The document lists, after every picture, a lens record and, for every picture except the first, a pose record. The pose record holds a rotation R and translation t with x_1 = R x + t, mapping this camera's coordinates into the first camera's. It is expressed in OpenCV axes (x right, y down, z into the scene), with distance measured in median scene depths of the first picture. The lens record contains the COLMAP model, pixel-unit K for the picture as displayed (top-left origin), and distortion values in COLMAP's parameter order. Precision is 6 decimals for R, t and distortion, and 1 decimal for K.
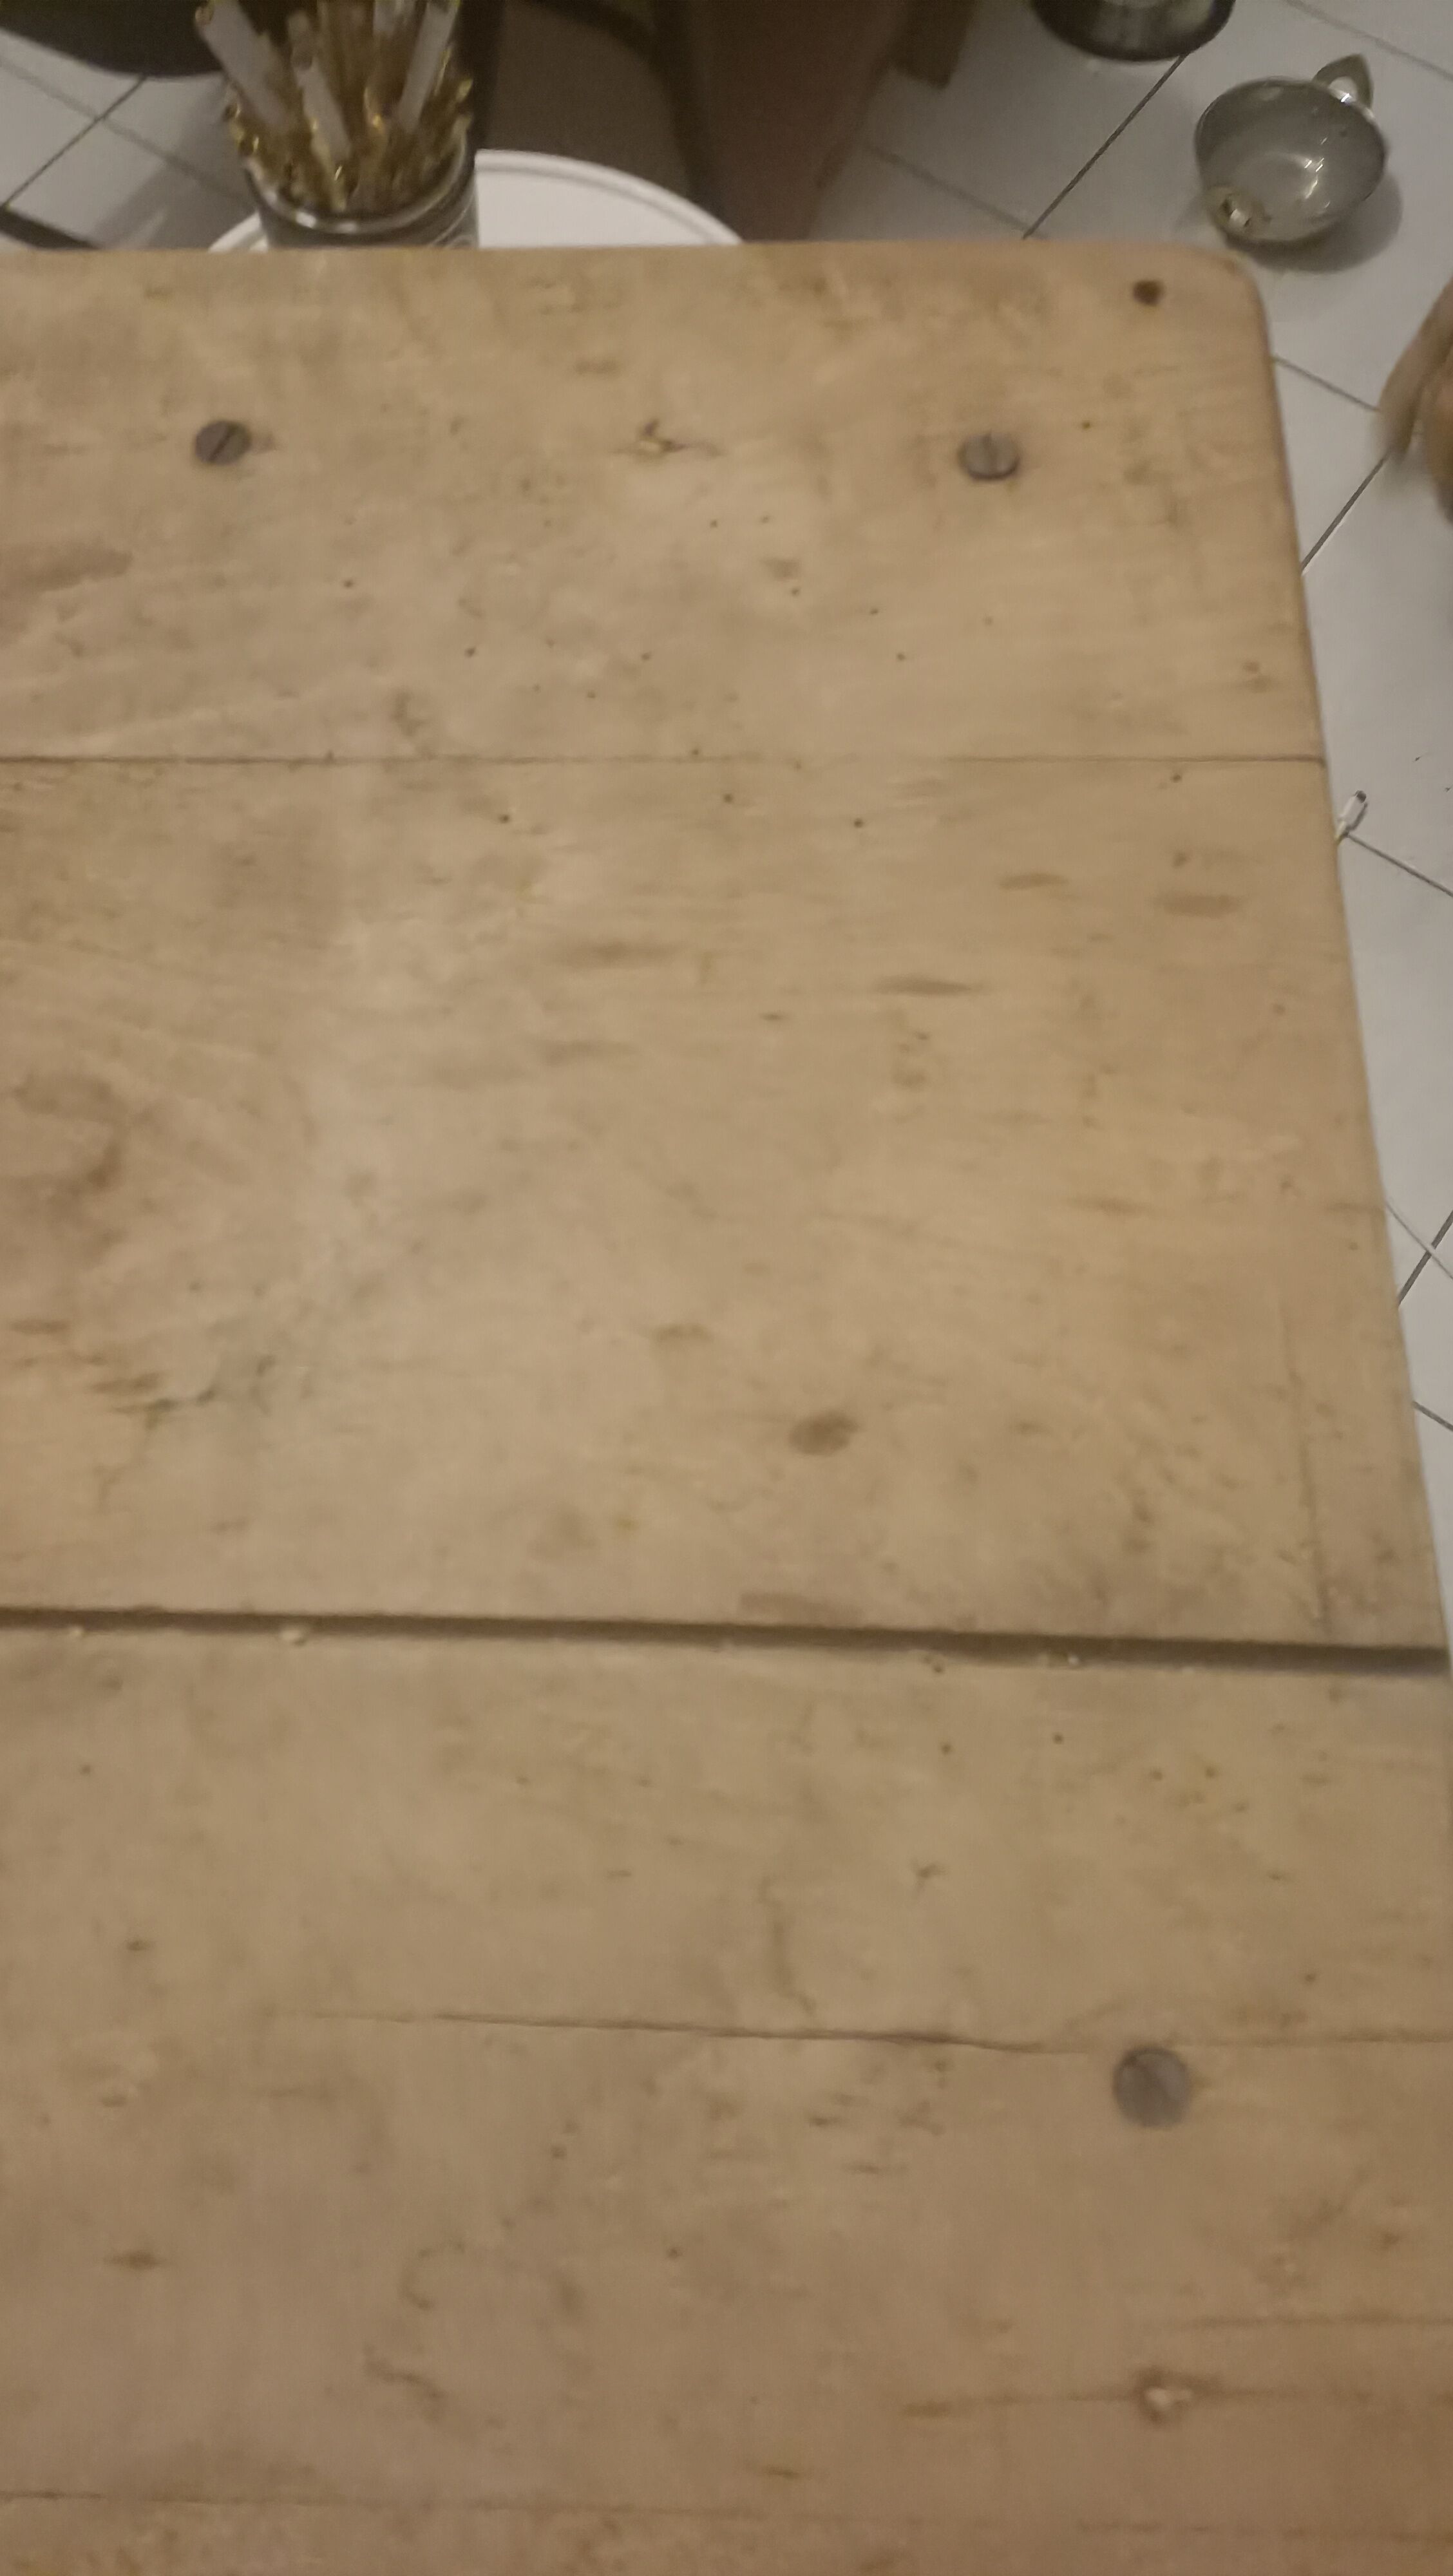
lens RADIAL K [[1927.0, 0, 744.6], [0, 1927.0, 1301.9], [0, 0, 1]] dist [0.068260, -0.068981]
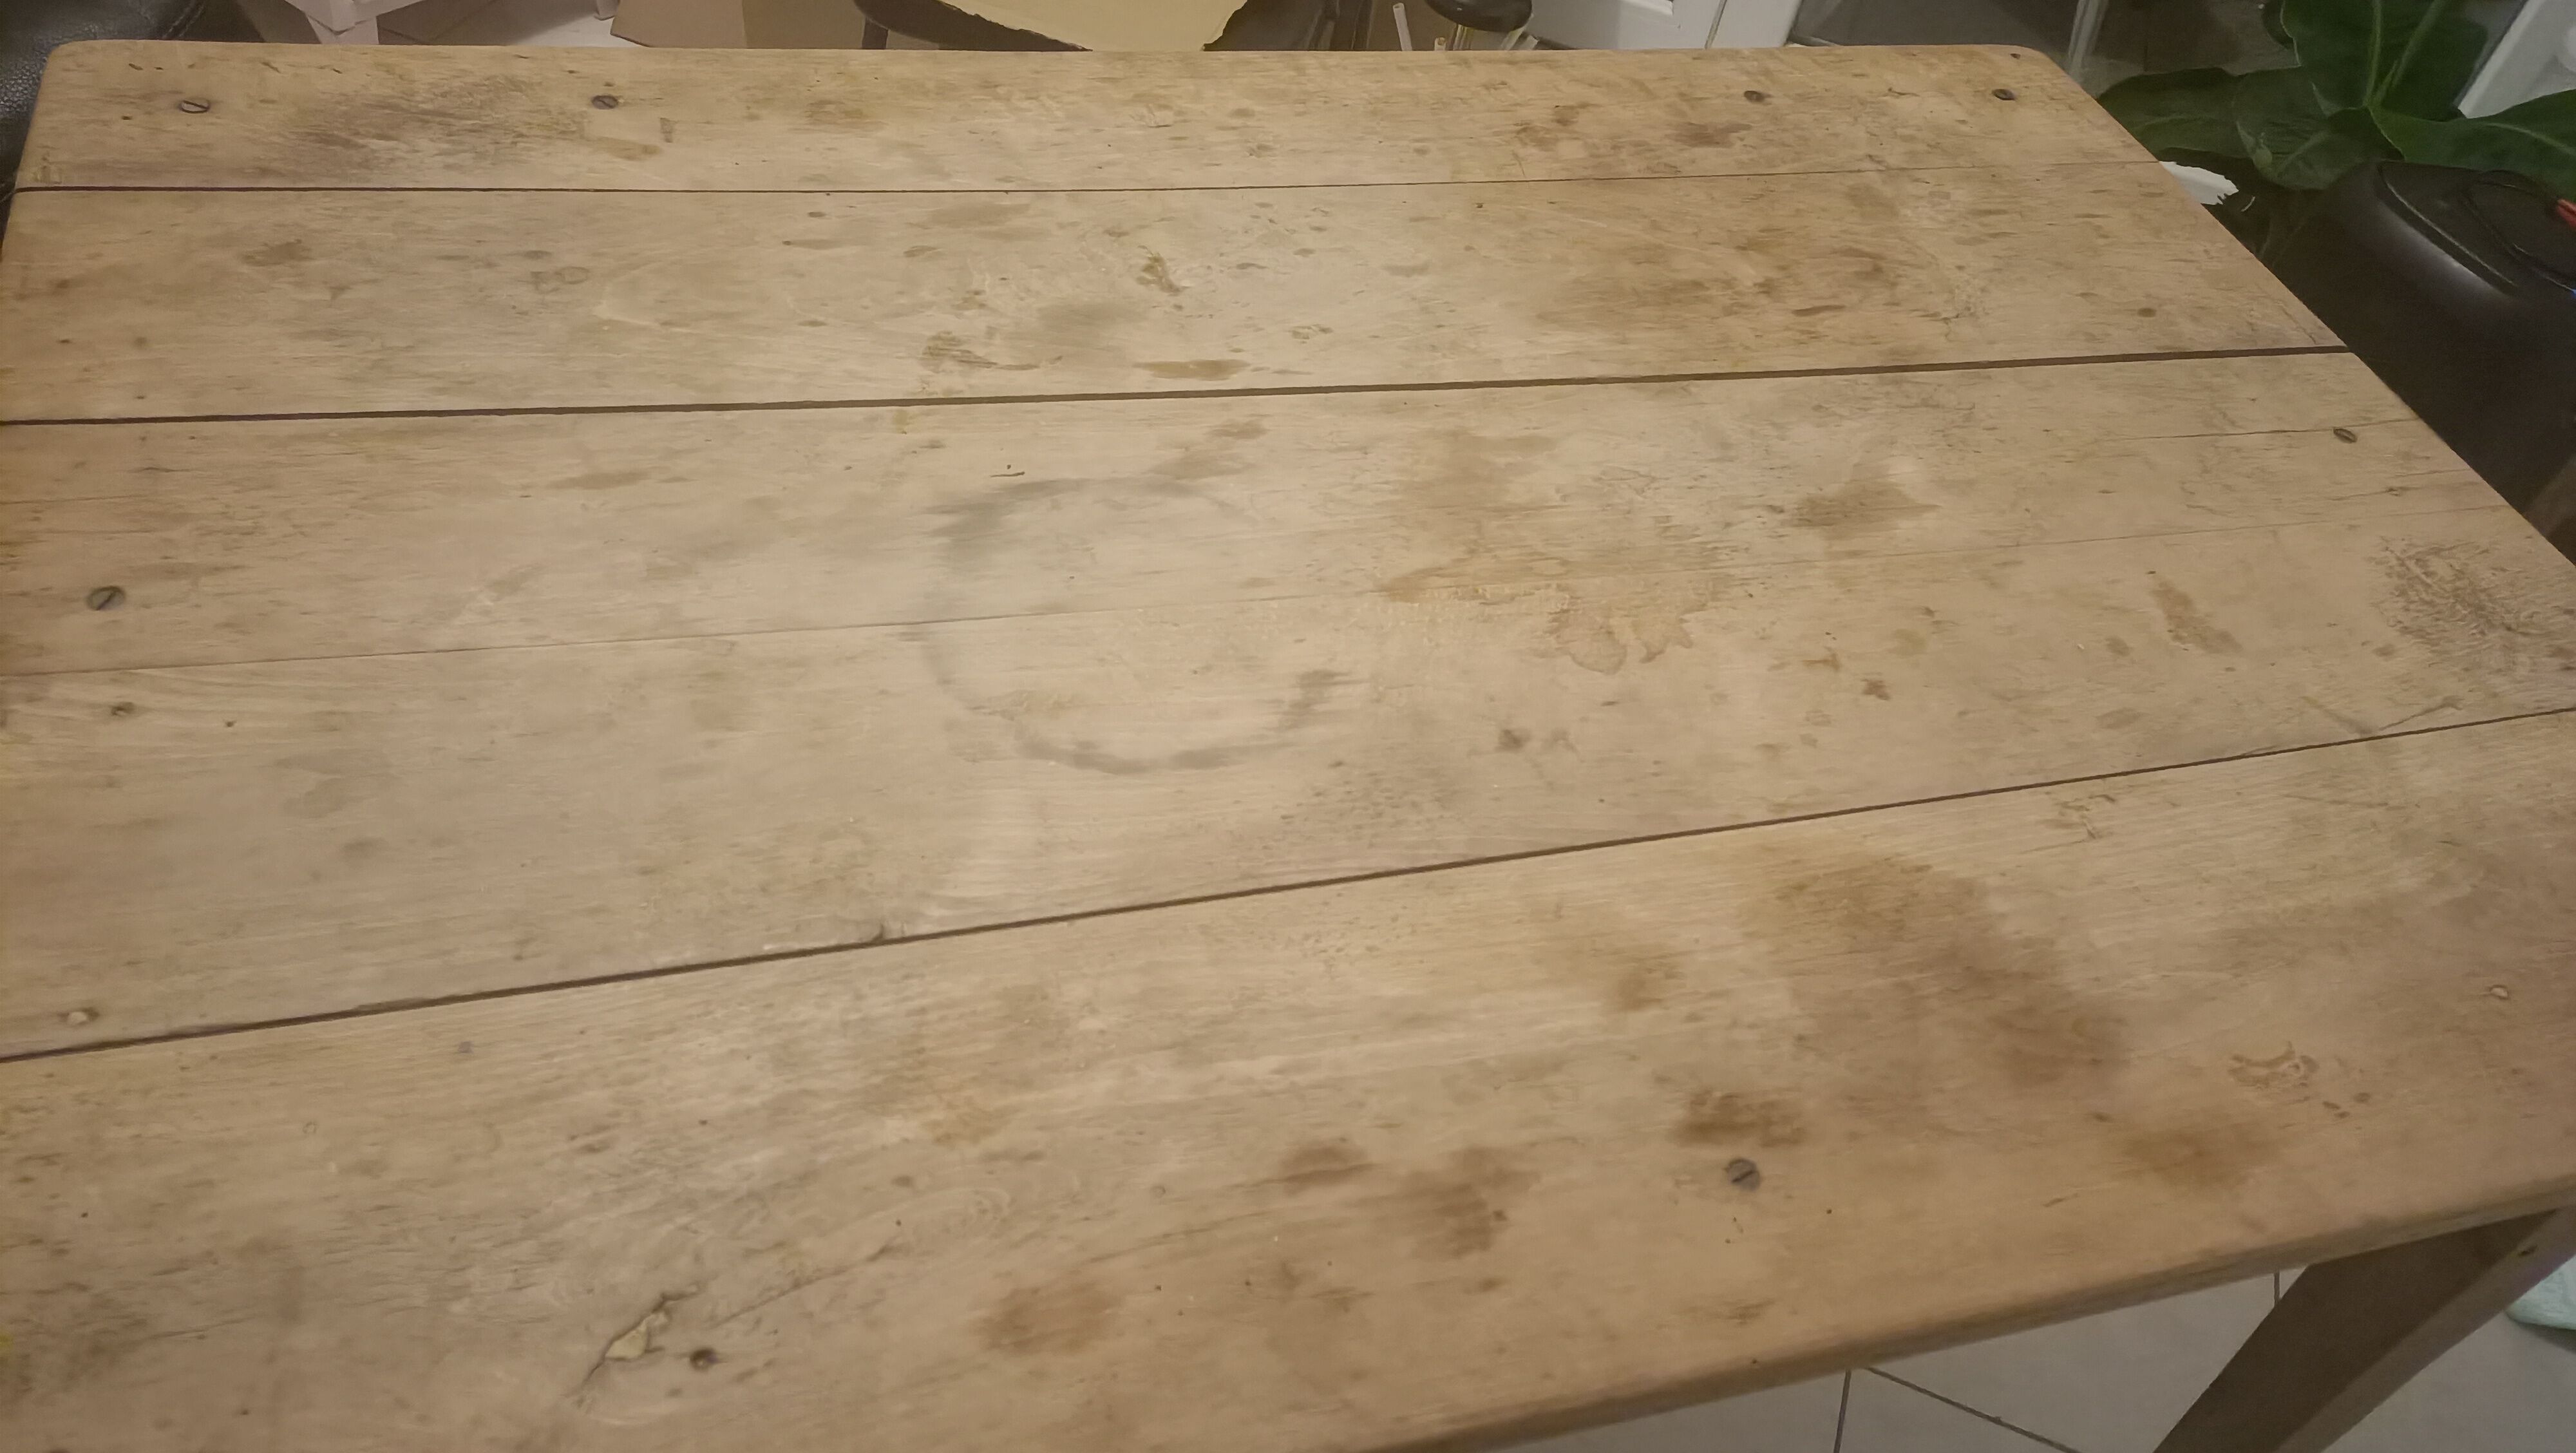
lens RADIAL K [[1927.0, 0, 1289.1], [0, 1927.0, 728.0], [0, 0, 1]] dist [0.068260, -0.068981]
pose [[0.951313, -0.094770, 0.293295, -2.004520], [0.195353, 0.921415, -0.335905, 1.308432], [-0.238413, 0.376847, 0.895067, -1.056037]]
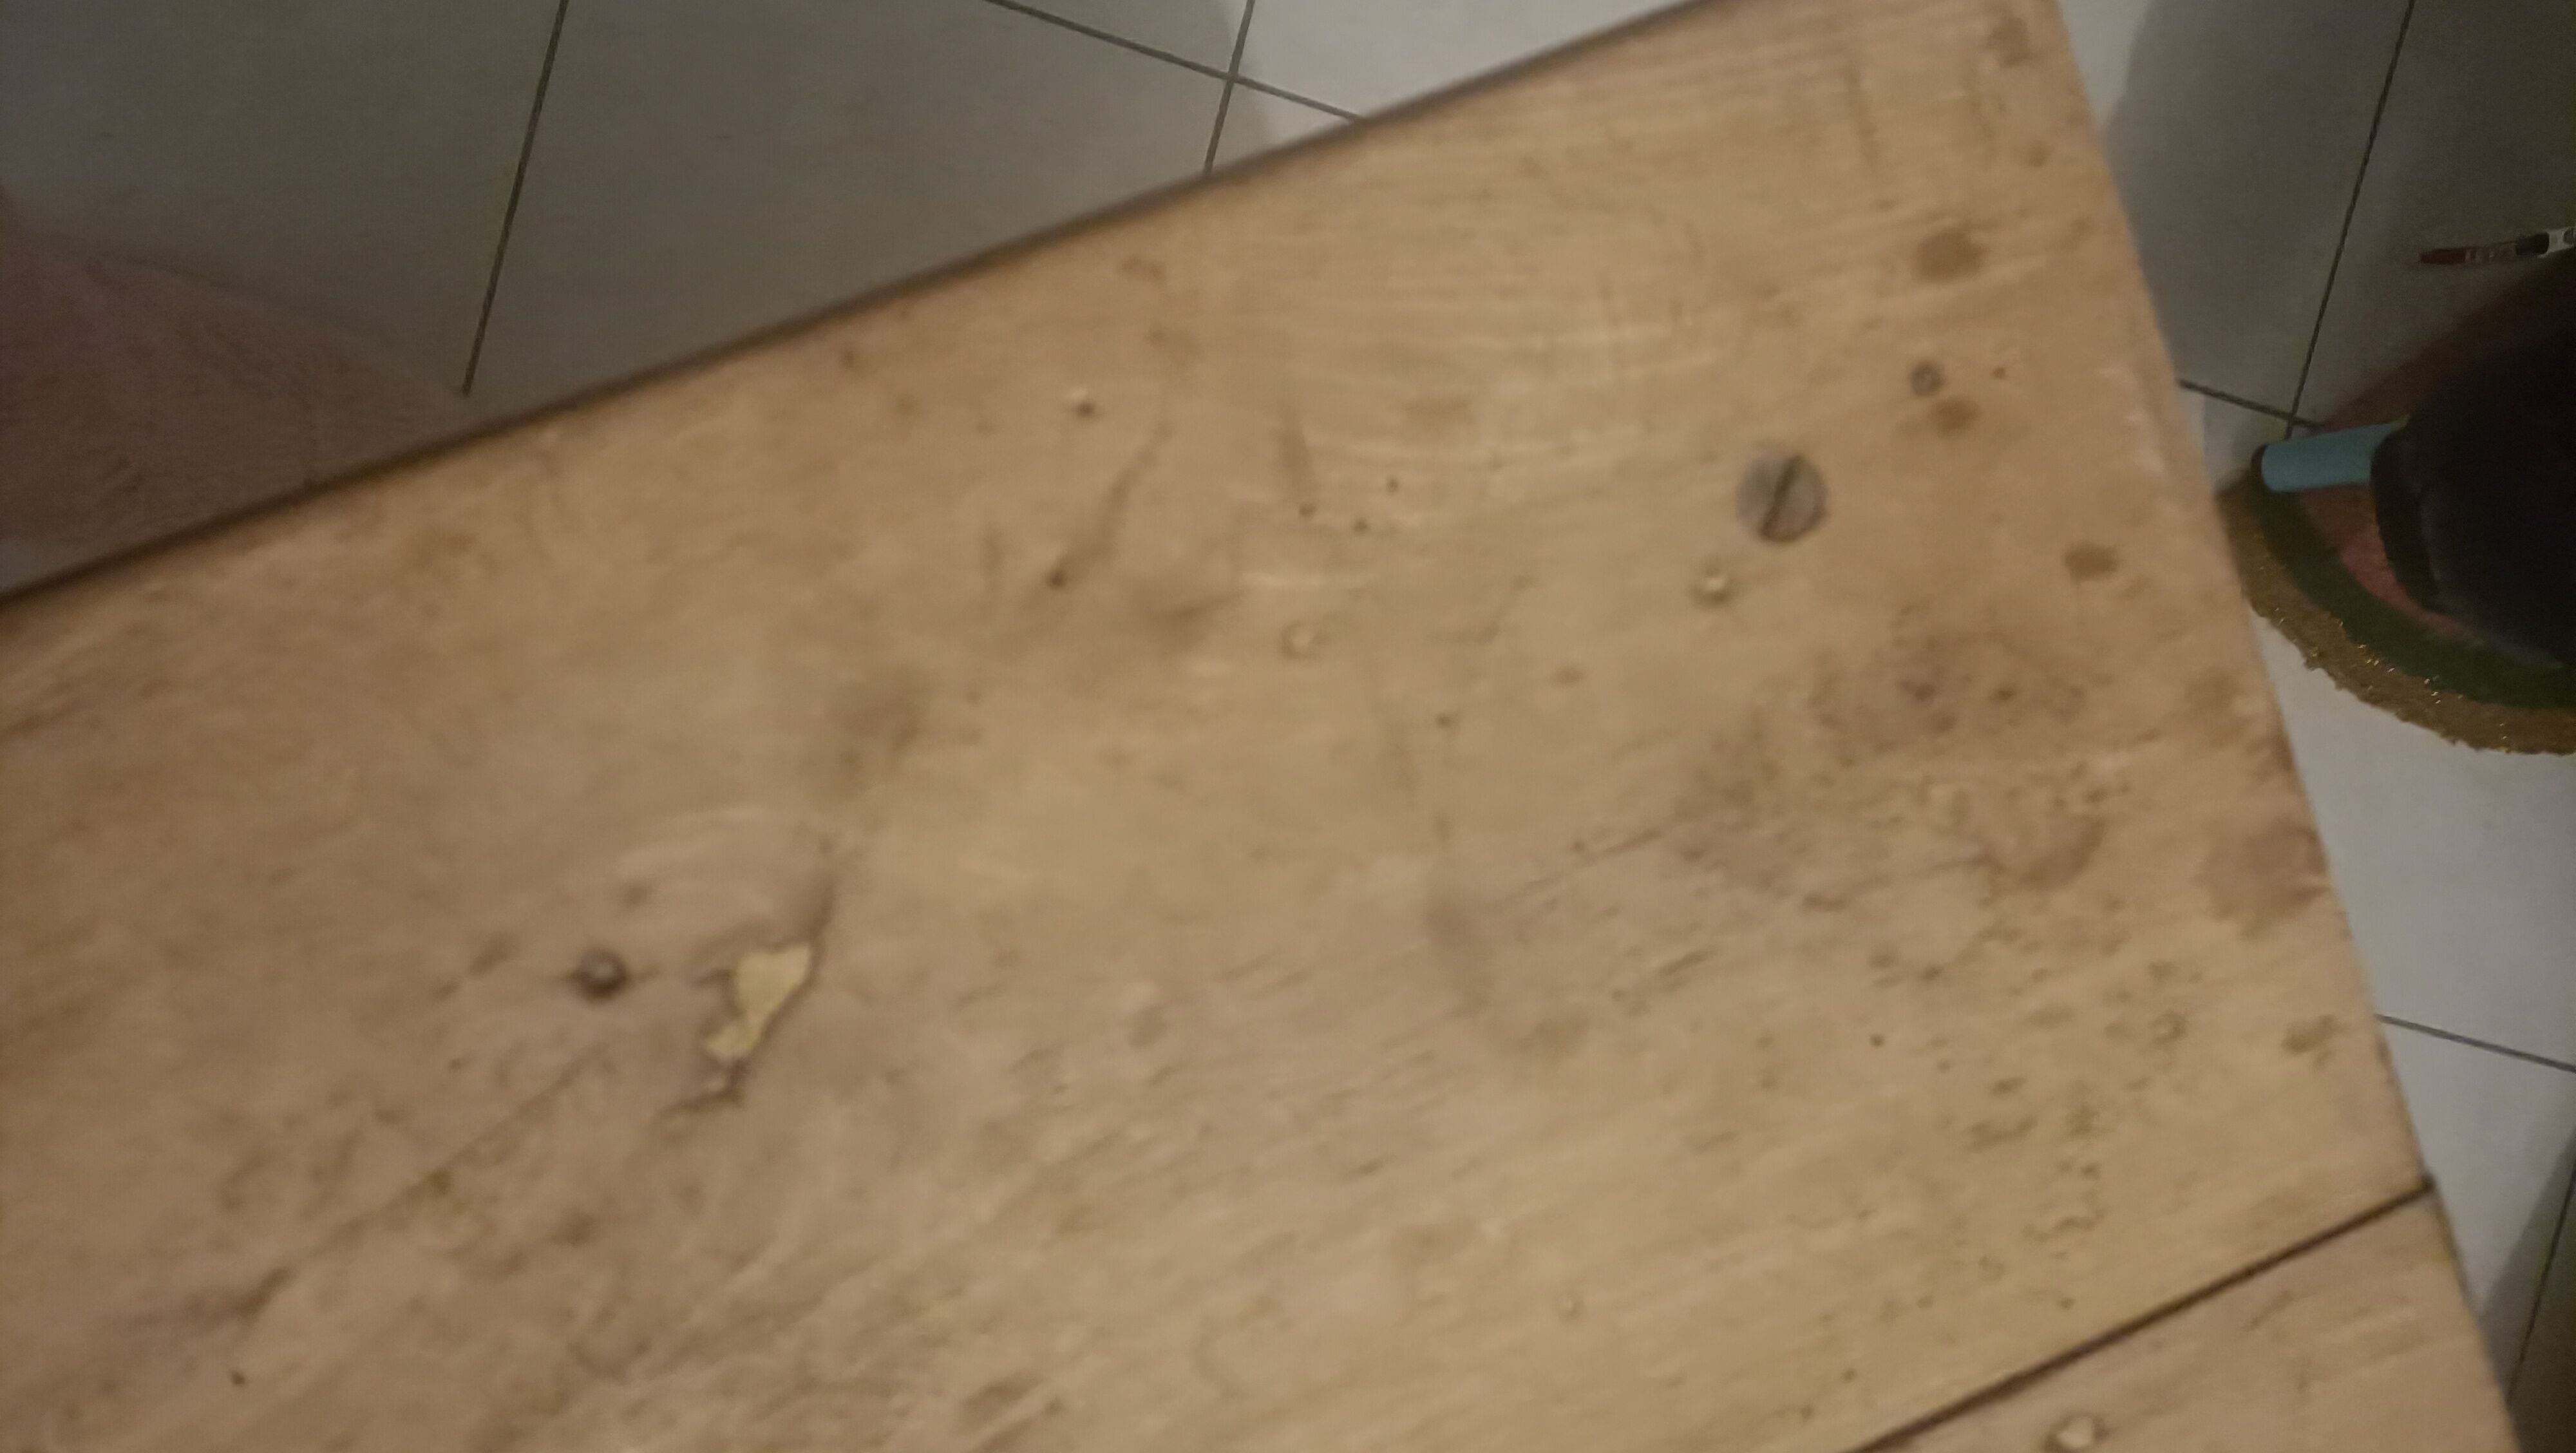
lens RADIAL K [[1927.0, 0, 1300.8], [0, 1927.0, 736.5], [0, 0, 1]] dist [0.068260, -0.068981]
pose [[-0.922179, 0.362217, -0.135592, -2.201047], [-0.384554, -0.896140, 0.221476, 1.000609], [-0.041287, 0.256383, 0.965693, -0.138710]]
